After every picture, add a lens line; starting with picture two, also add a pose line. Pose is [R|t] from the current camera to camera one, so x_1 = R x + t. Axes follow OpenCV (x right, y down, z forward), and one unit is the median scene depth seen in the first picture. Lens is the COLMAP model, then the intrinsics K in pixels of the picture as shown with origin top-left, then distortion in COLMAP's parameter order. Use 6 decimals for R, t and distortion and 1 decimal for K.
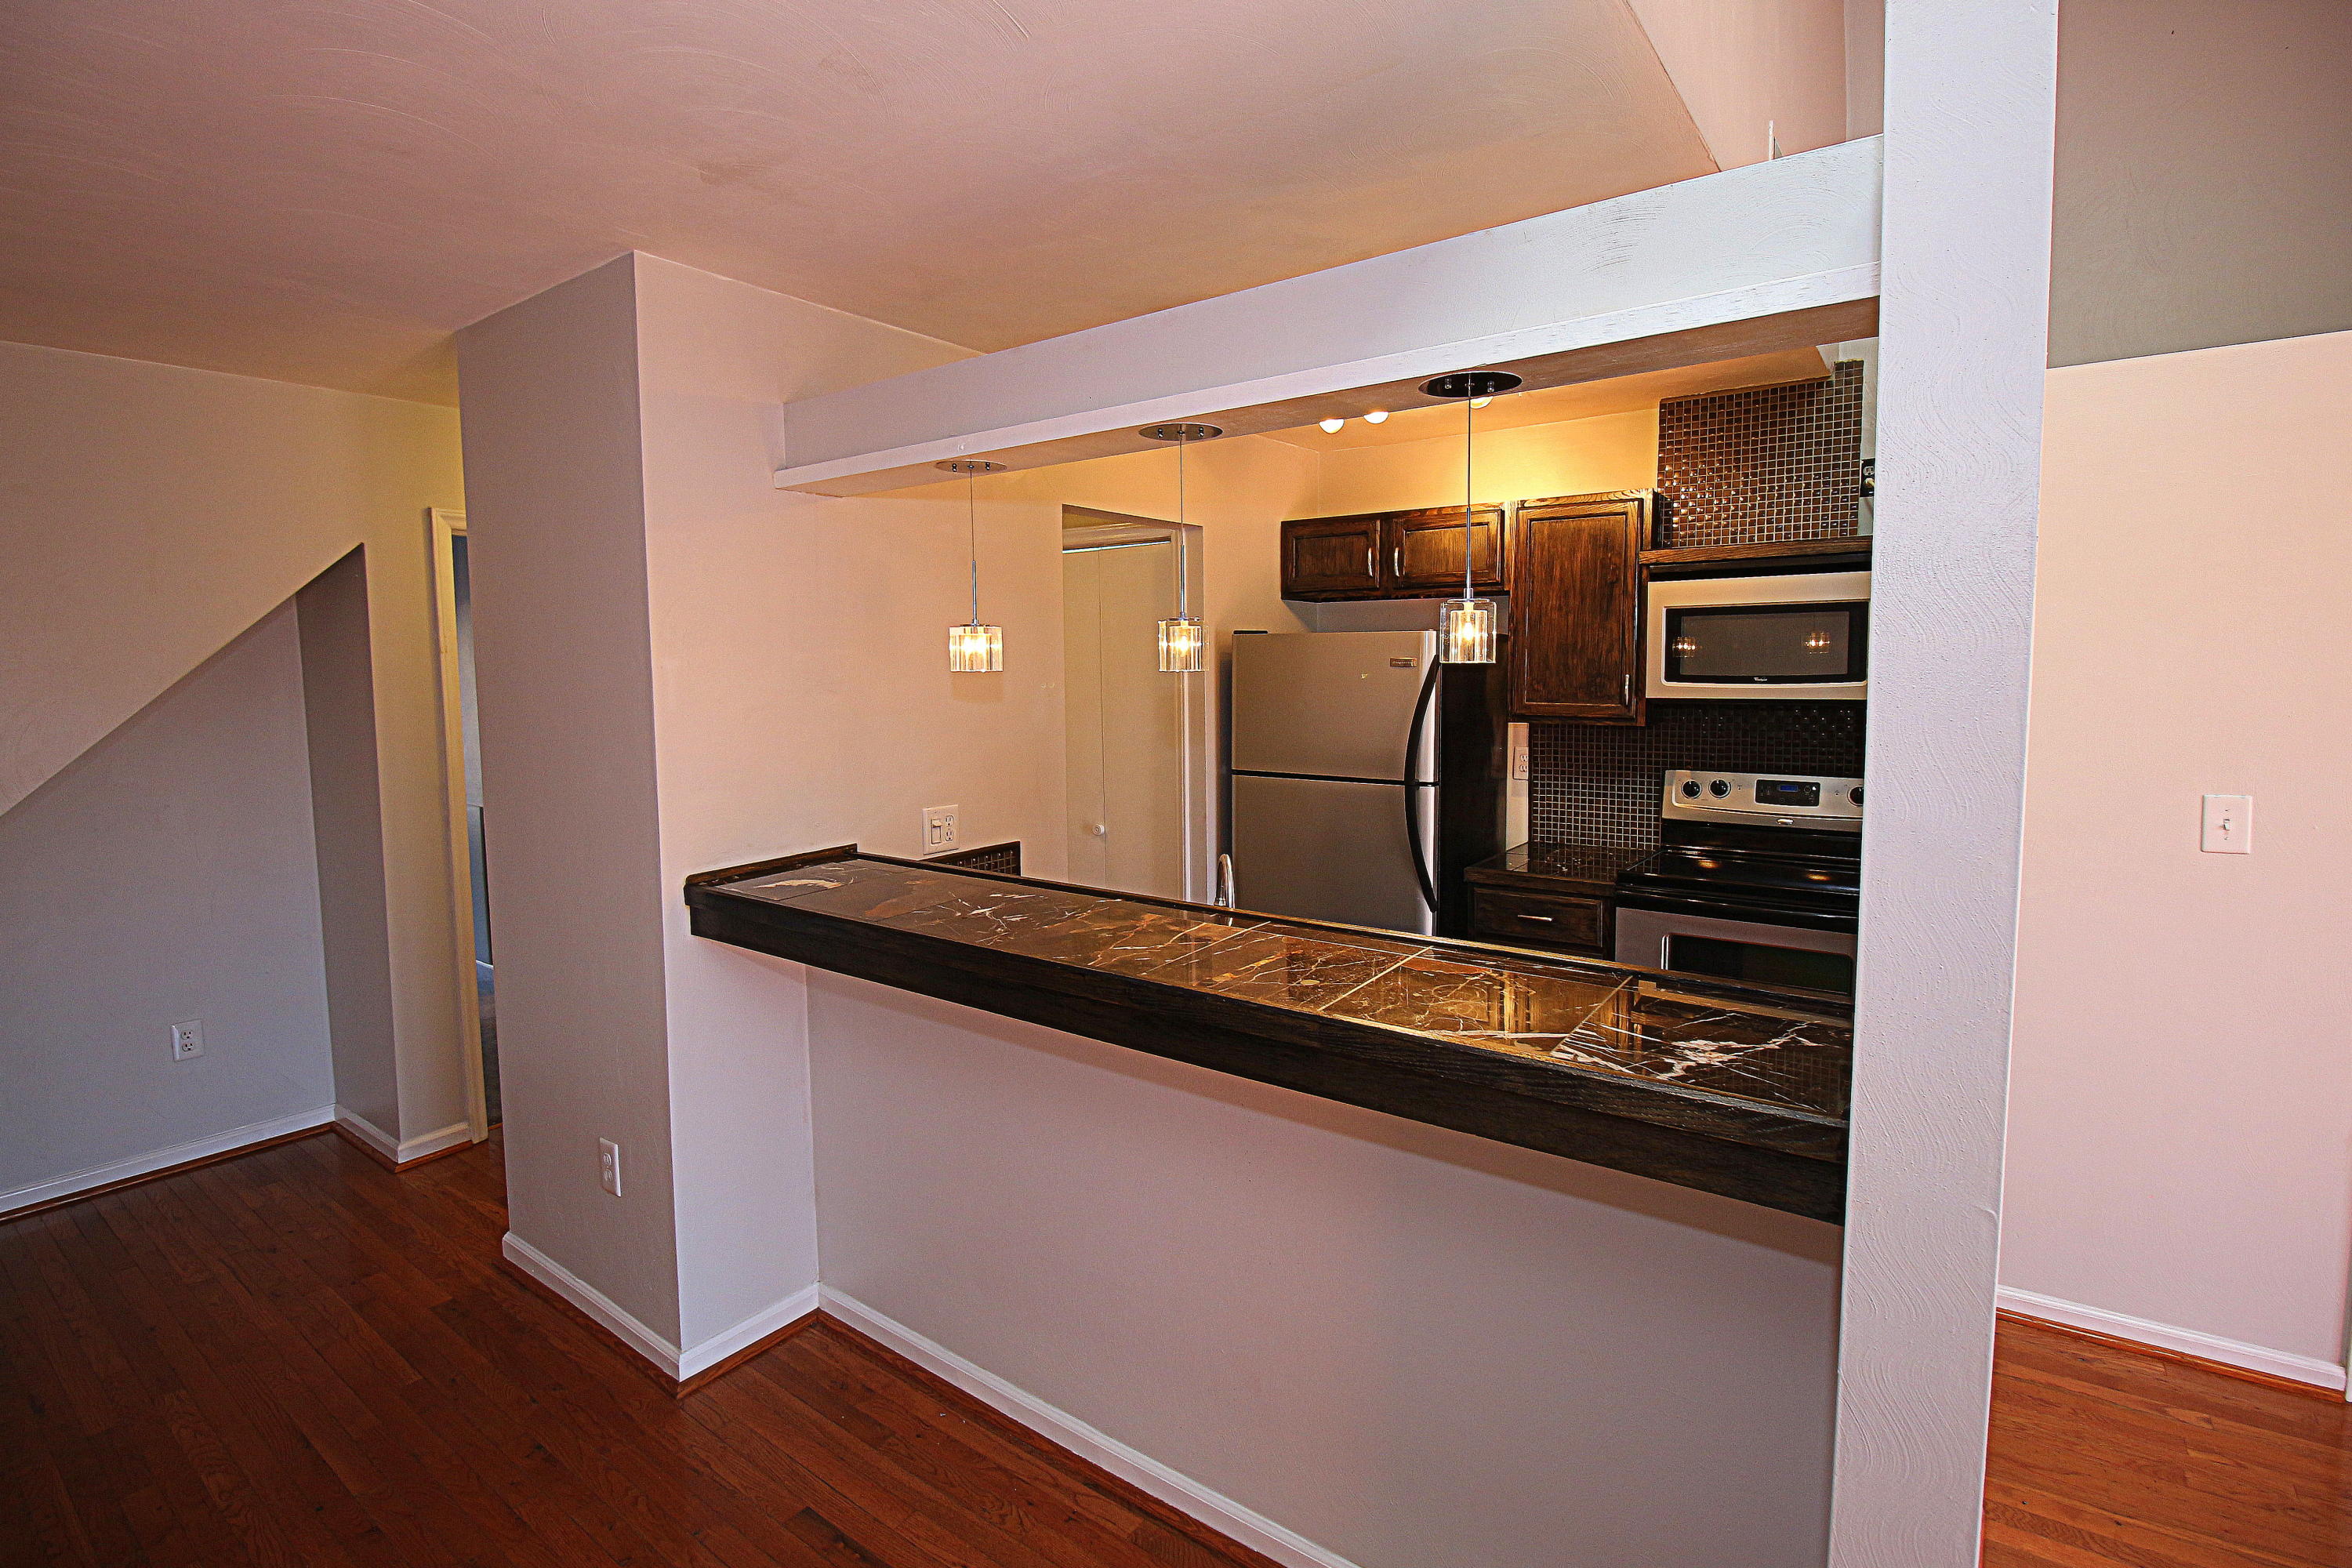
lens RADIAL K [[1098.6, 0, 1175.6], [0, 1098.6, 753.0], [0, 0, 1]] dist [0.001511, -0.012734]
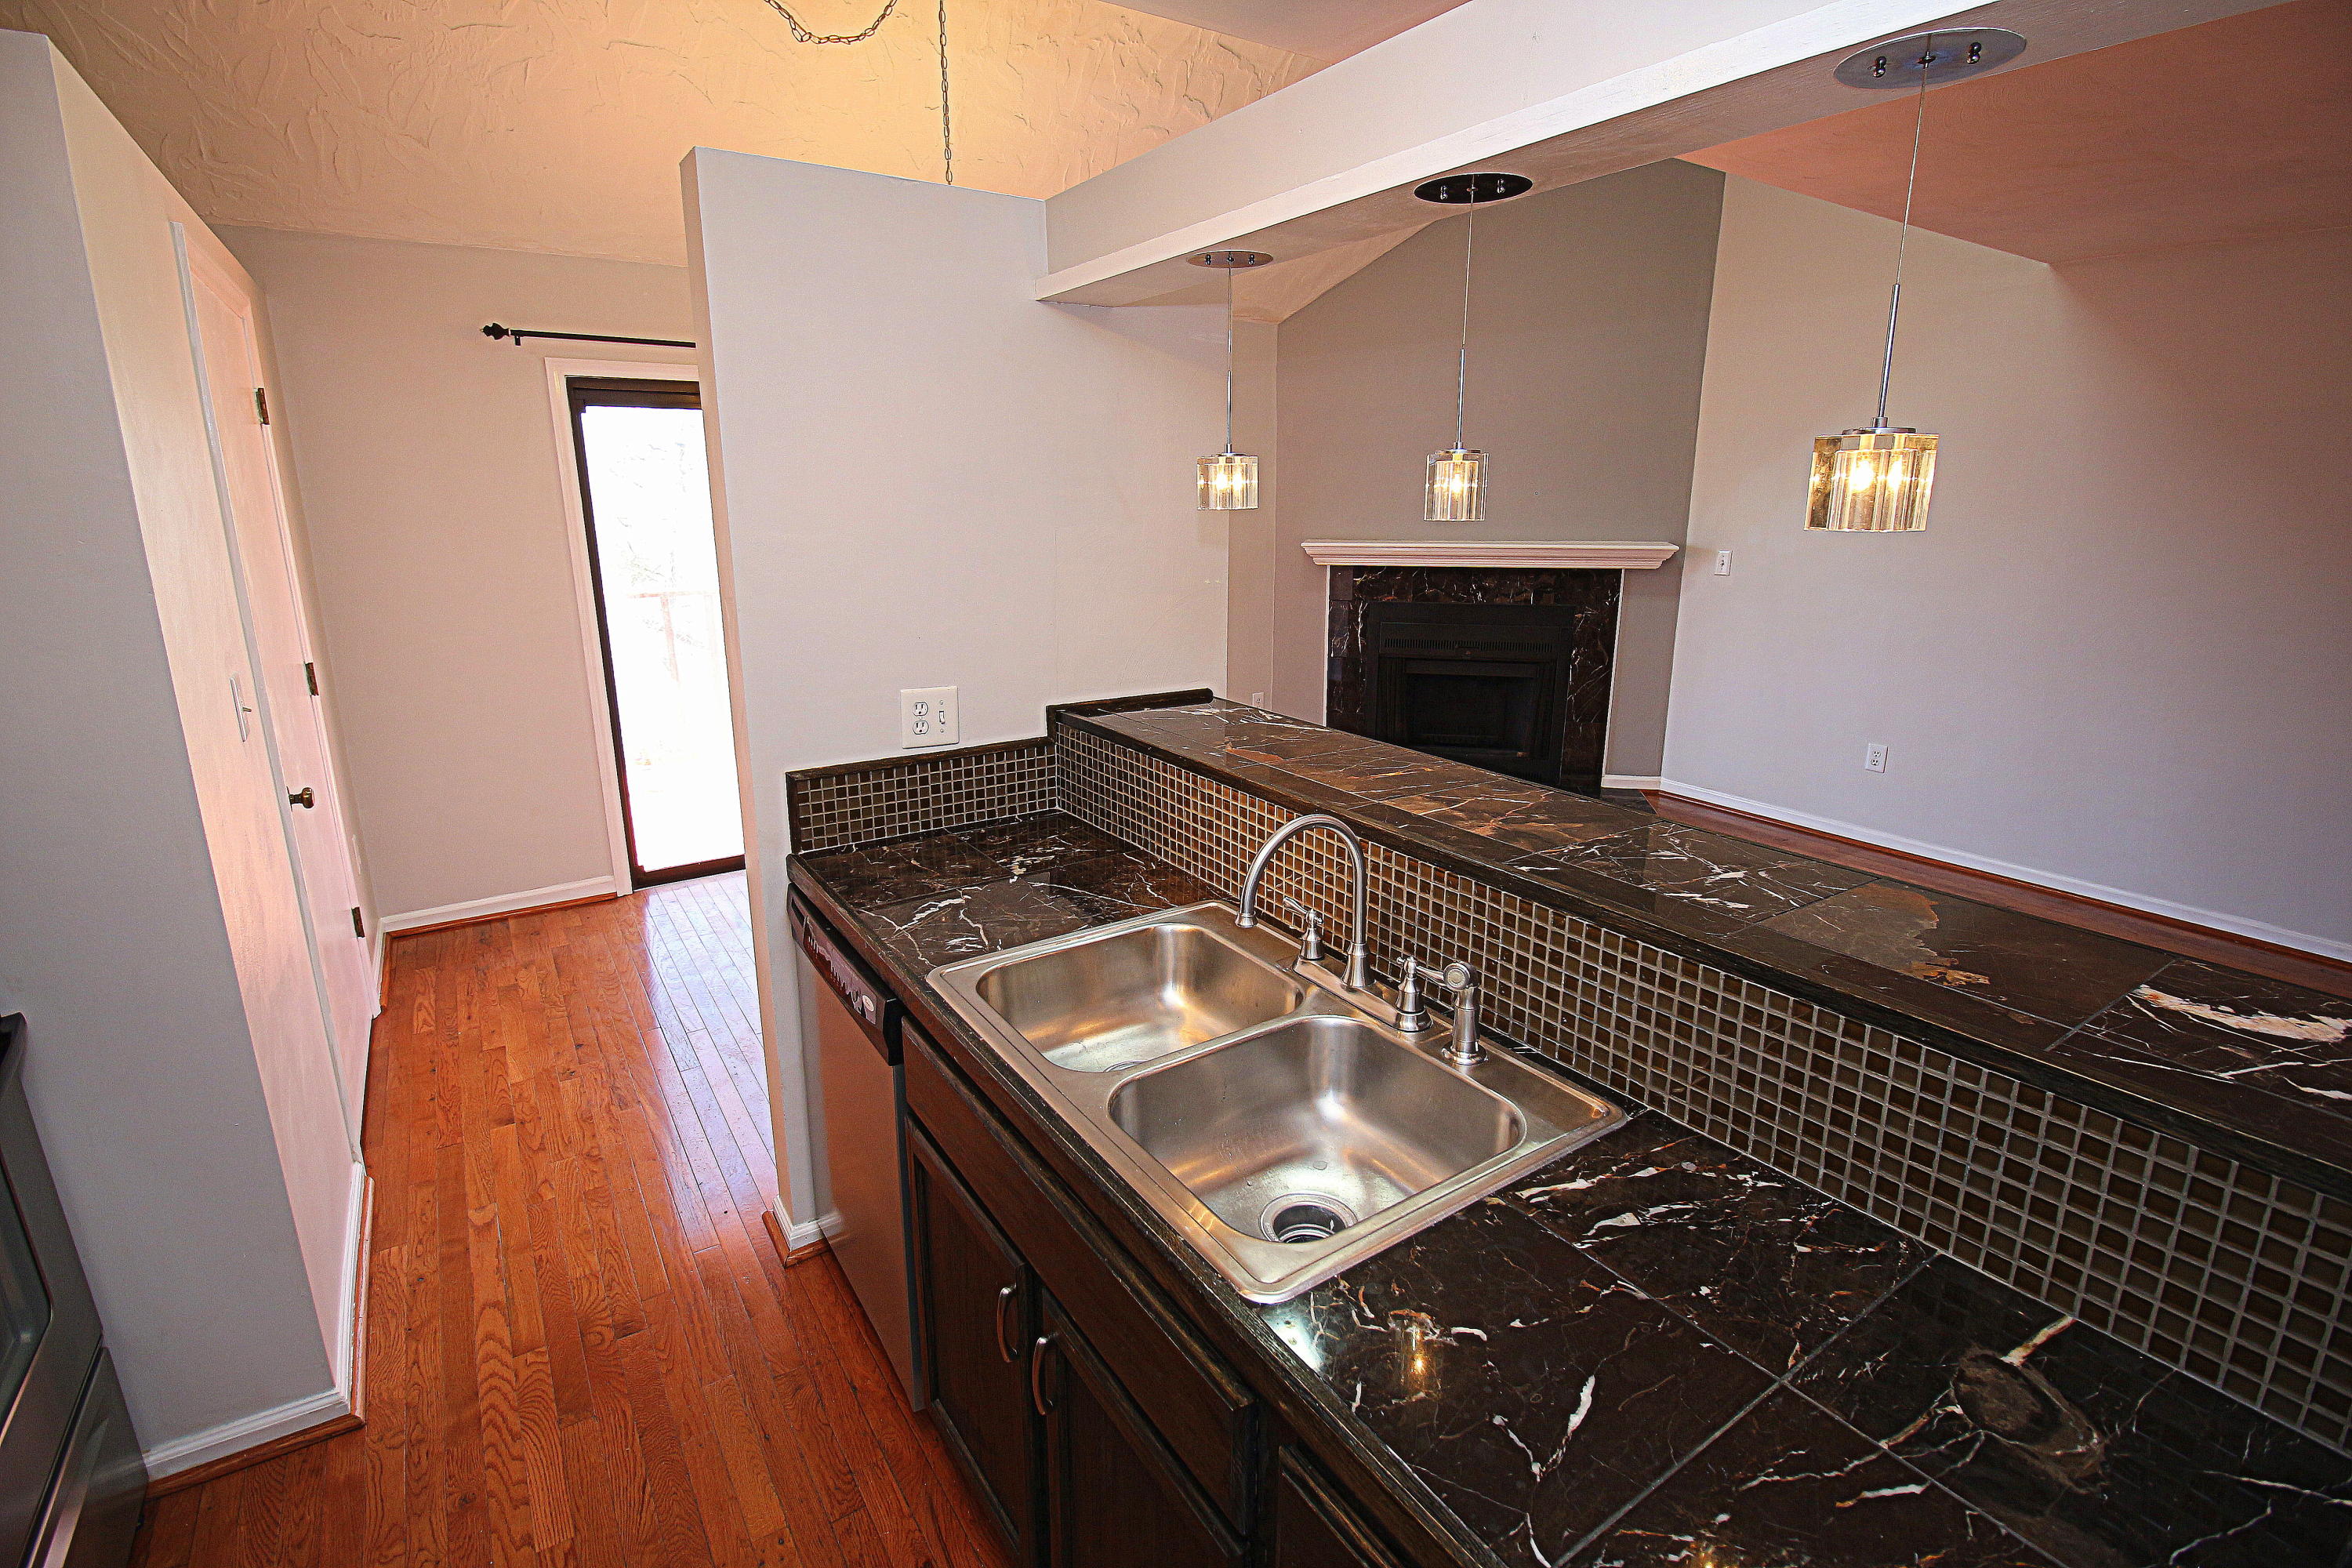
lens RADIAL K [[1092.9, 0, 1181.8], [0, 1092.9, 754.6], [0, 0, 1]] dist [-0.002094, -0.010890]
pose [[-0.938356, -0.066982, 0.339118, -0.048456], [0.042966, 0.950837, 0.306696, -0.091651], [-0.342989, 0.302360, -0.889346, 1.018213]]
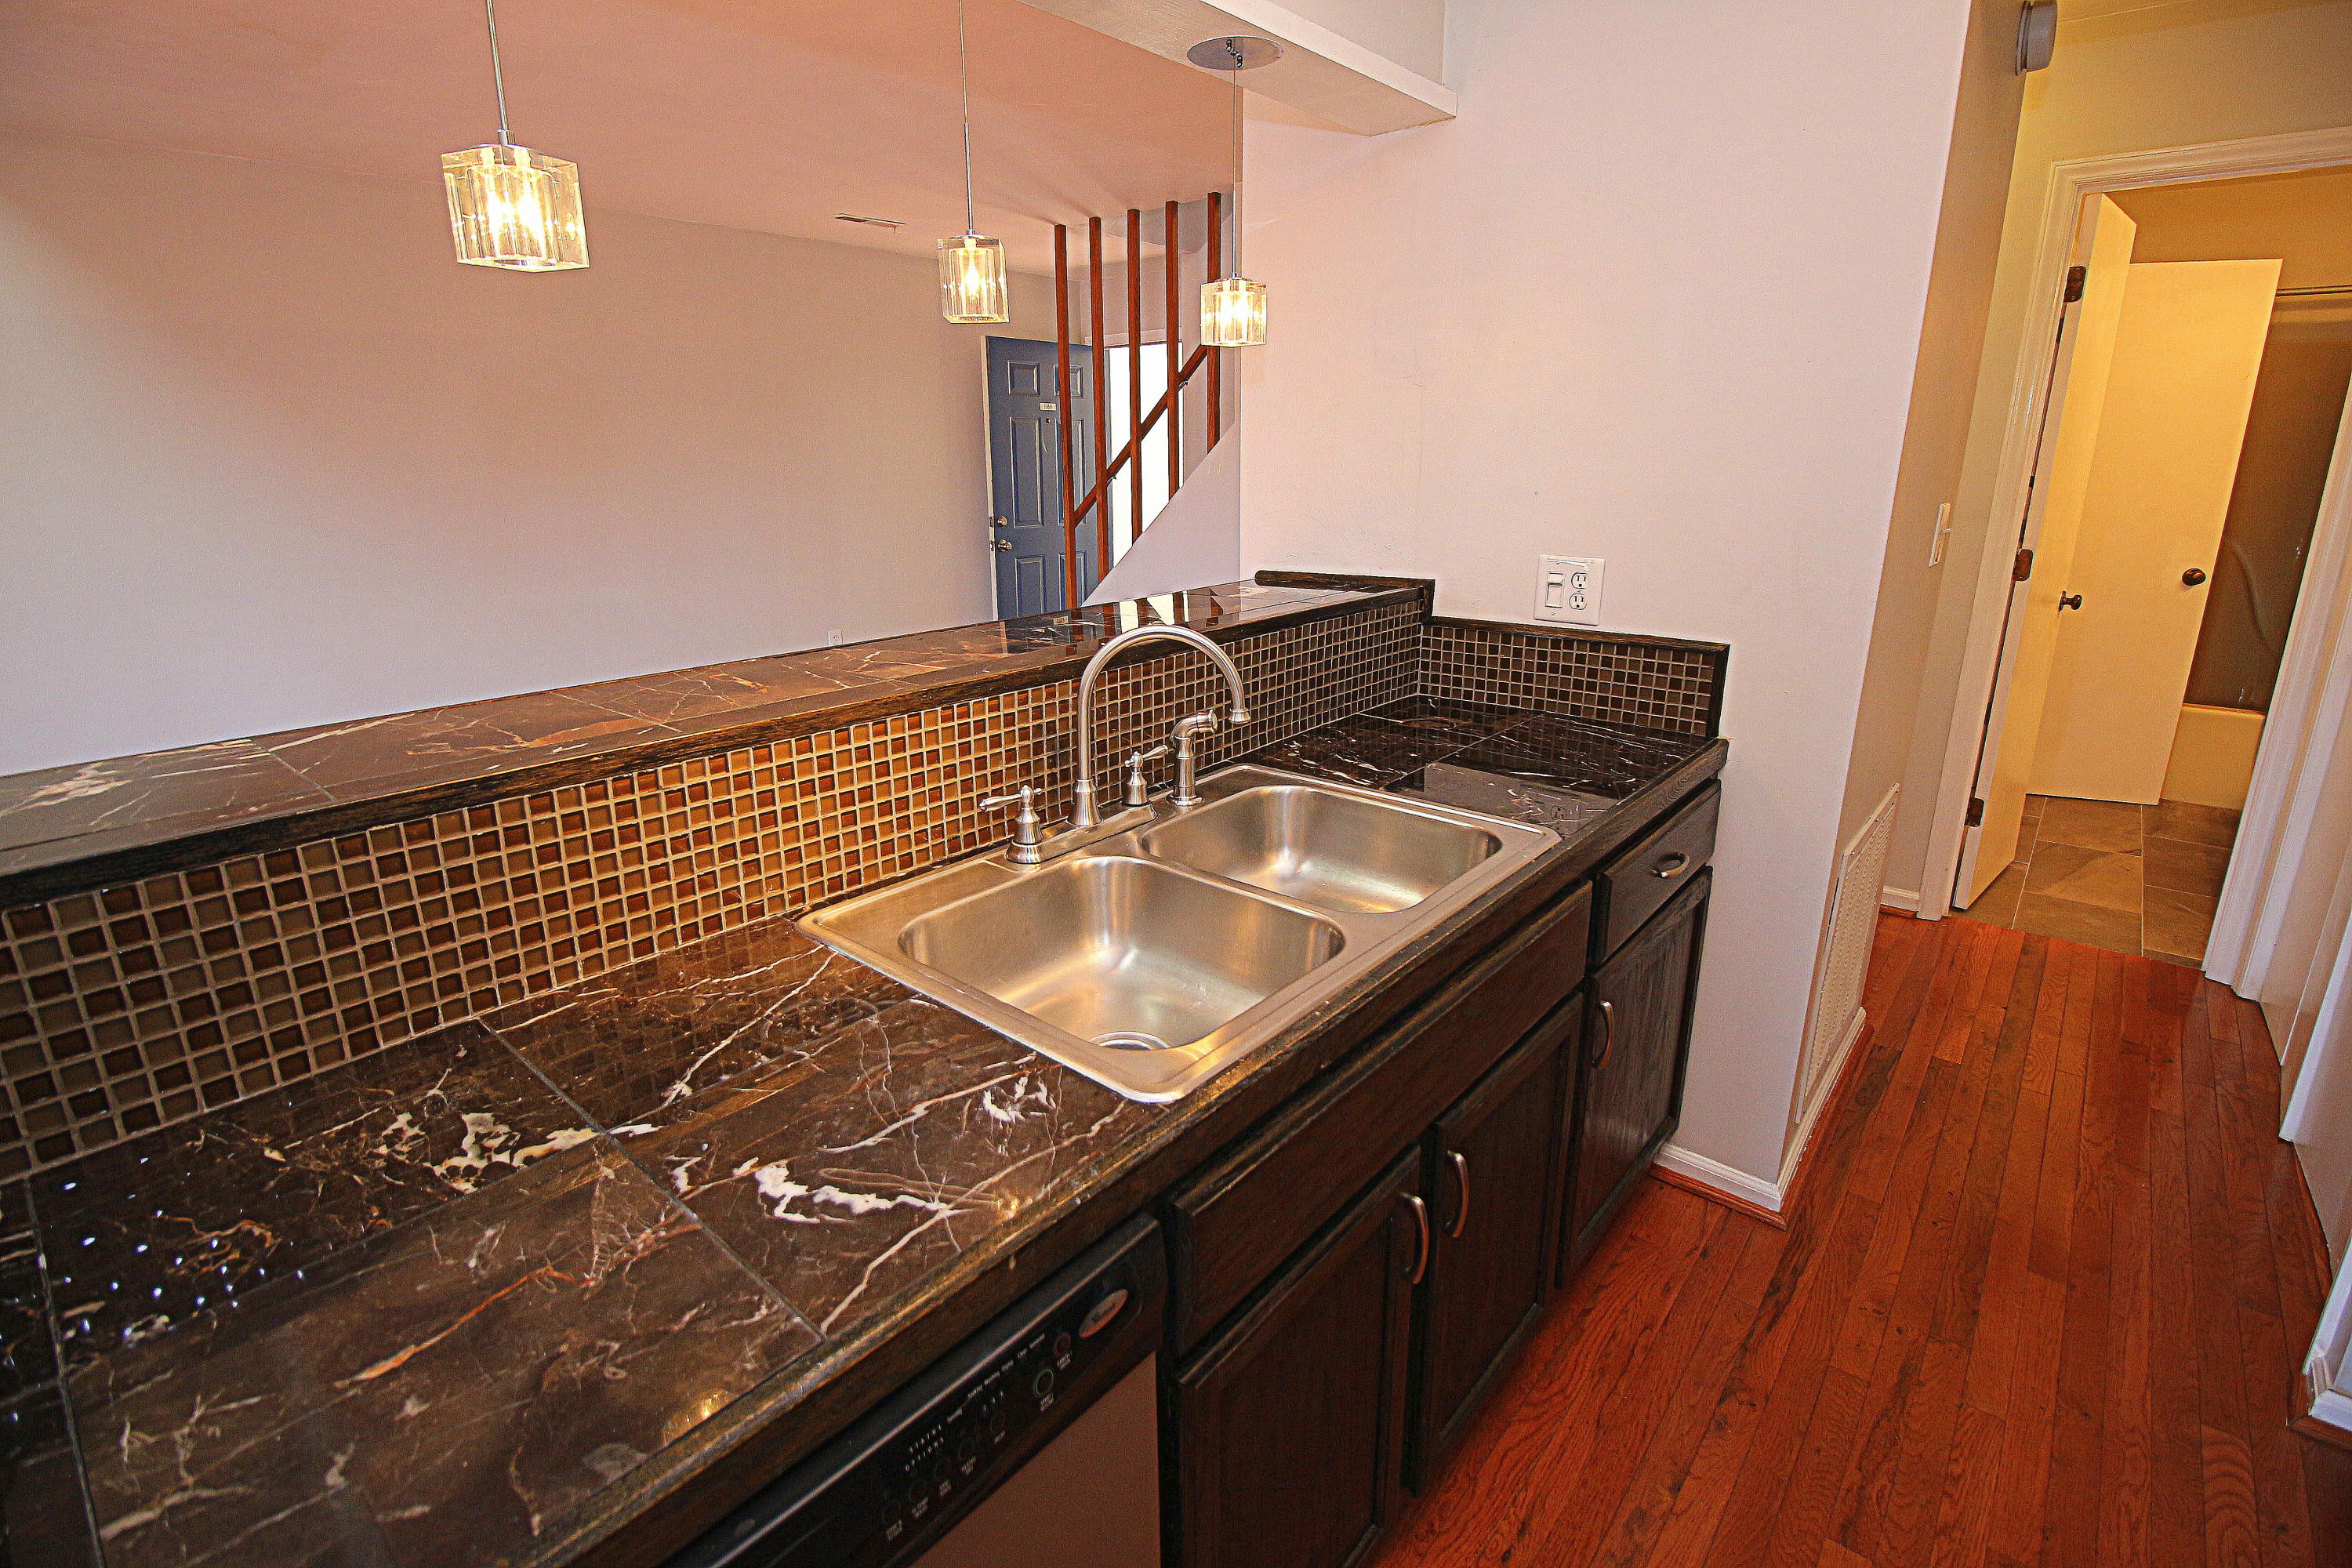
lens RADIAL K [[1092.9, 0, 1181.8], [0, 1092.9, 754.6], [0, 0, 1]] dist [-0.002094, -0.010890]
pose [[-0.075746, 0.284439, -0.955697, 0.426262], [-0.074767, 0.954132, 0.289899, -0.011182], [0.994320, 0.093413, -0.051005, 0.675191]]
